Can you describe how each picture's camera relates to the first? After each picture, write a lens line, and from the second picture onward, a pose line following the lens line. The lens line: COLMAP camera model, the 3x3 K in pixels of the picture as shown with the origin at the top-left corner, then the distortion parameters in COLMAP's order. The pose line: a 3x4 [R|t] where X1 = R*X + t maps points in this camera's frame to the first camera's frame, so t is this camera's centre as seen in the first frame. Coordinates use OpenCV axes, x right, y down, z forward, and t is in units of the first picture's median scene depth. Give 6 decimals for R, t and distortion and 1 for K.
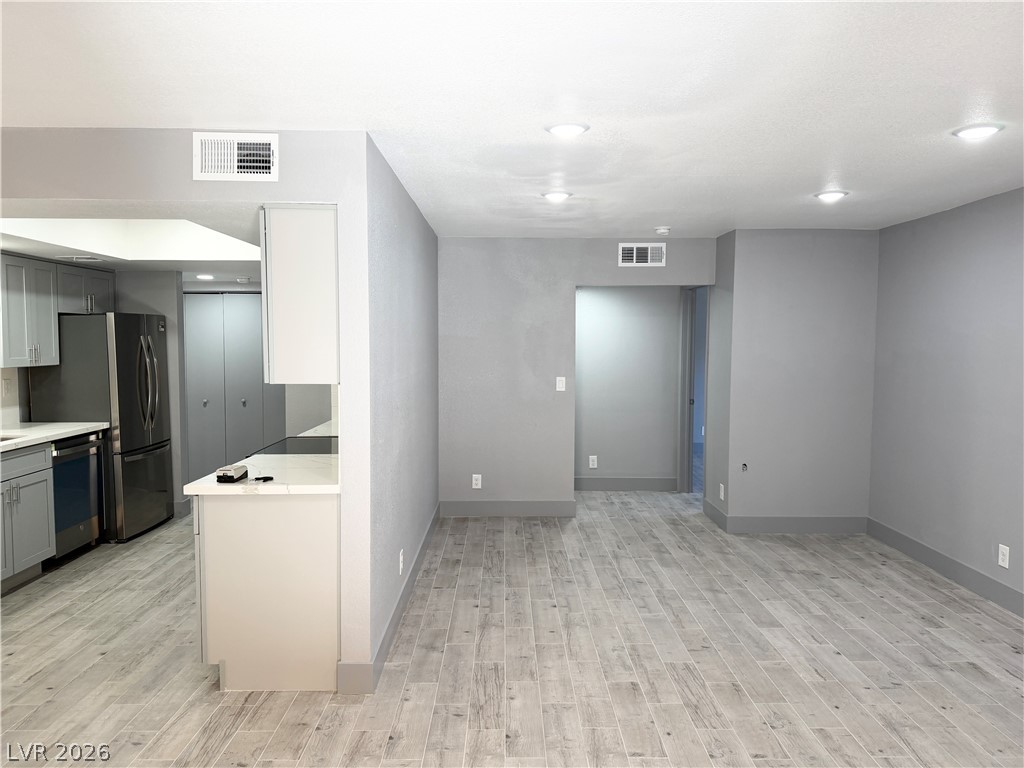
lens RADIAL K [[727.5, 0, 519.8], [0, 727.5, 381.2], [0, 0, 1]] dist [0.025018, -0.040187]
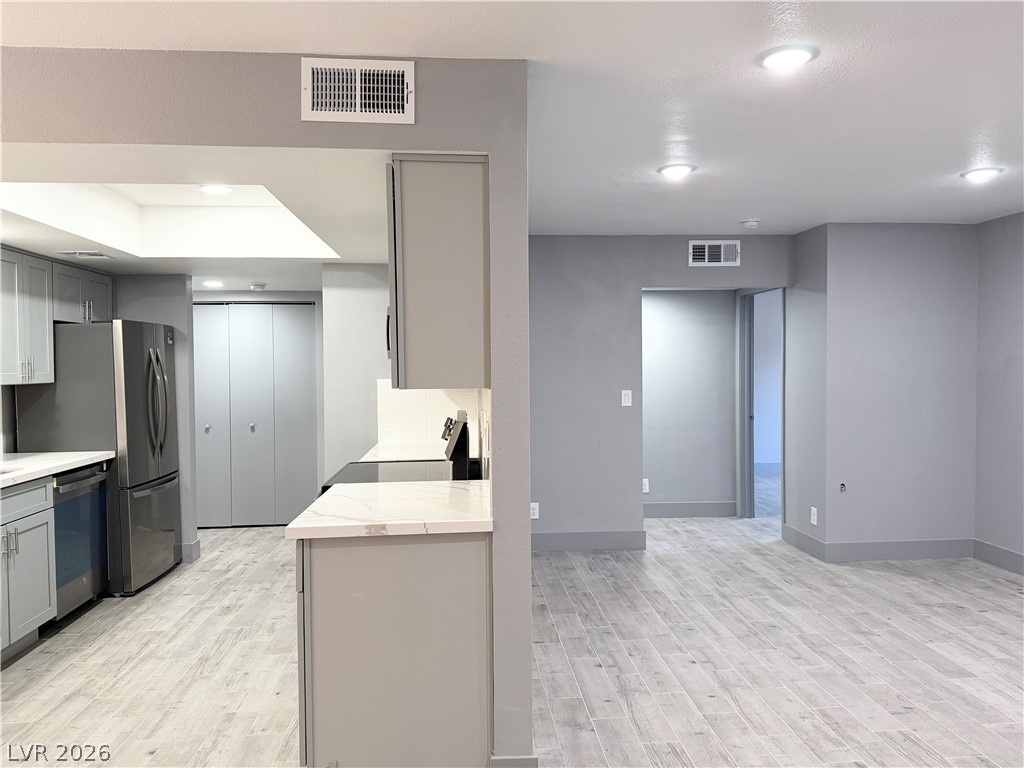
lens RADIAL K [[727.5, 0, 515.7], [0, 727.5, 379.9], [0, 0, 1]] dist [0.025018, -0.040187]
pose [[0.997954, -0.014564, 0.062260, -0.182926], [0.016924, 0.999151, -0.037549, 0.016705], [-0.061660, 0.038525, 0.997353, 0.160554]]
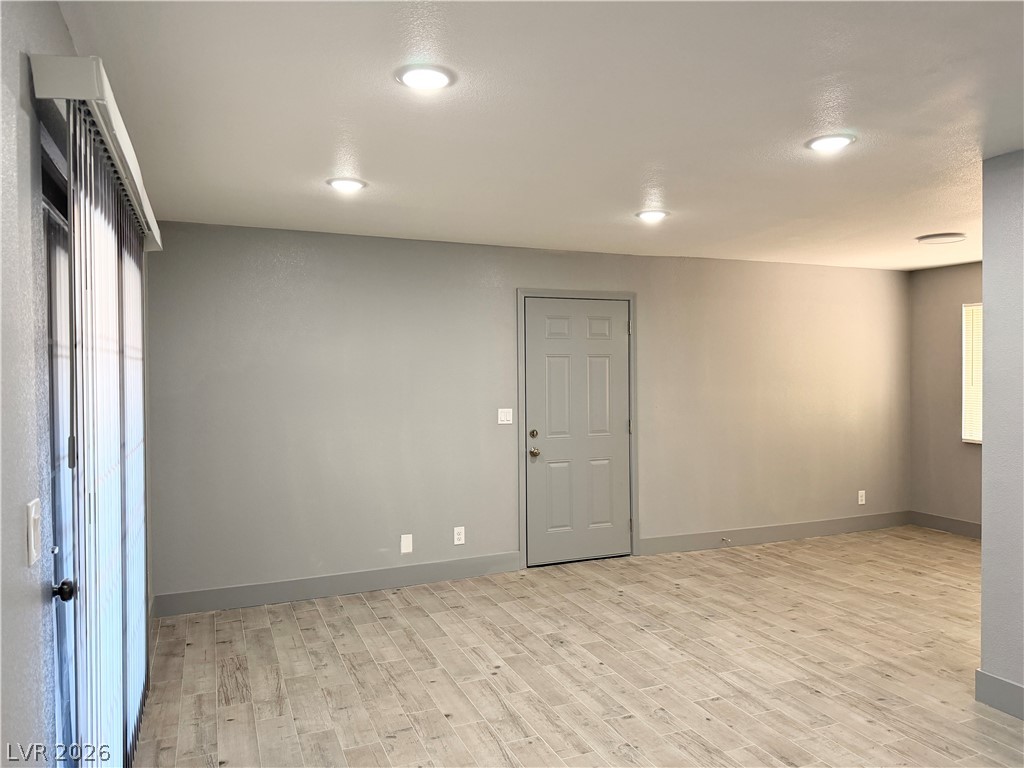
lens RADIAL K [[727.5, 0, 513.1], [0, 727.5, 381.1], [0, 0, 1]] dist [0.025018, -0.040187]
pose [[-0.928682, 0.006114, -0.370827, 0.544636], [-0.020451, 0.997499, 0.067662, -0.054186], [0.370313, 0.070420, -0.926234, 1.161287]]
